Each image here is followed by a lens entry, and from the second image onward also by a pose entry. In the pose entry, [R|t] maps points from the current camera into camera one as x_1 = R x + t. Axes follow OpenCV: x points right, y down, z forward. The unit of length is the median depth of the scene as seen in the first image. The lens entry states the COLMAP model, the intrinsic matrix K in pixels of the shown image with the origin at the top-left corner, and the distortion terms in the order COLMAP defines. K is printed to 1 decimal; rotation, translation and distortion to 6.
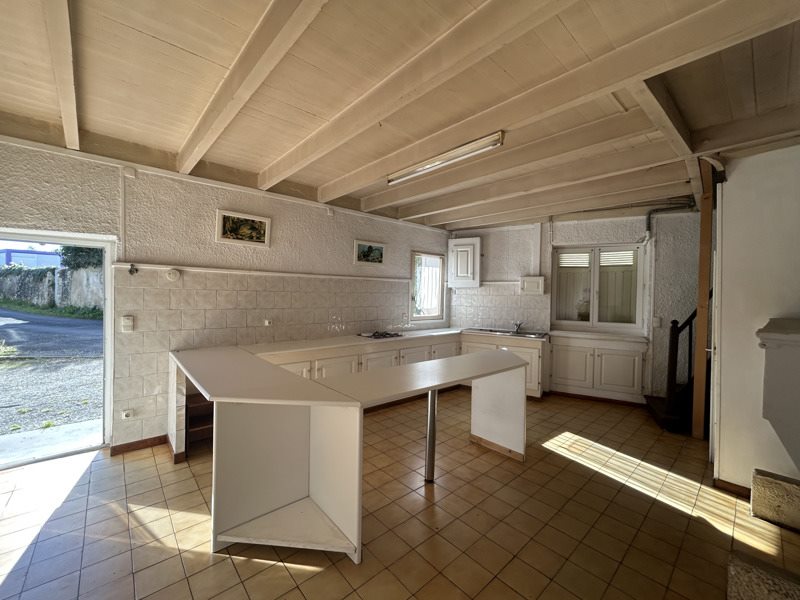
lens RADIAL K [[322.0, 0, 396.5], [0, 322.0, 297.3], [0, 0, 1]] dist [-0.001697, -0.000105]
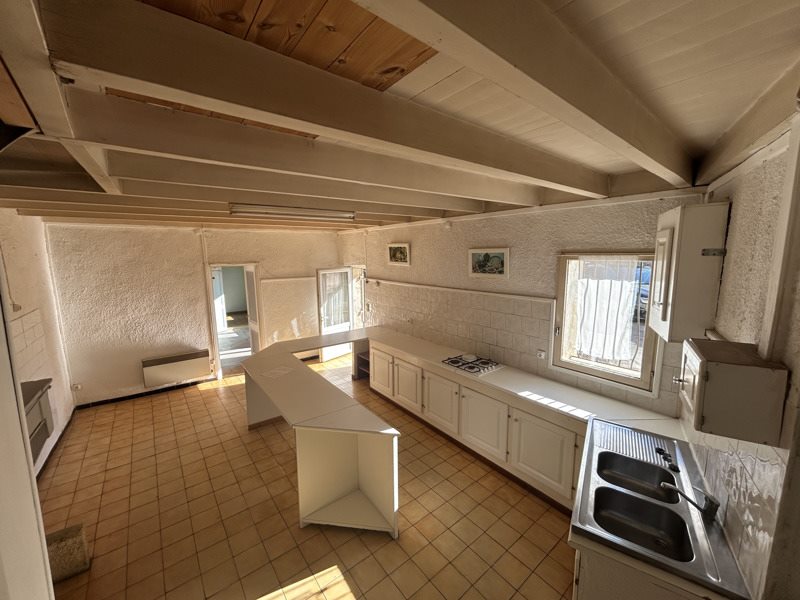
lens RADIAL K [[322.0, 0, 398.3], [0, 322.0, 299.6], [0, 0, 1]] dist [-0.001697, -0.000105]
pose [[-0.059587, 0.127694, -0.990022, 0.753393], [-0.004217, 0.991743, 0.128170, -0.148676], [0.998214, 0.011812, -0.058556, 0.835329]]
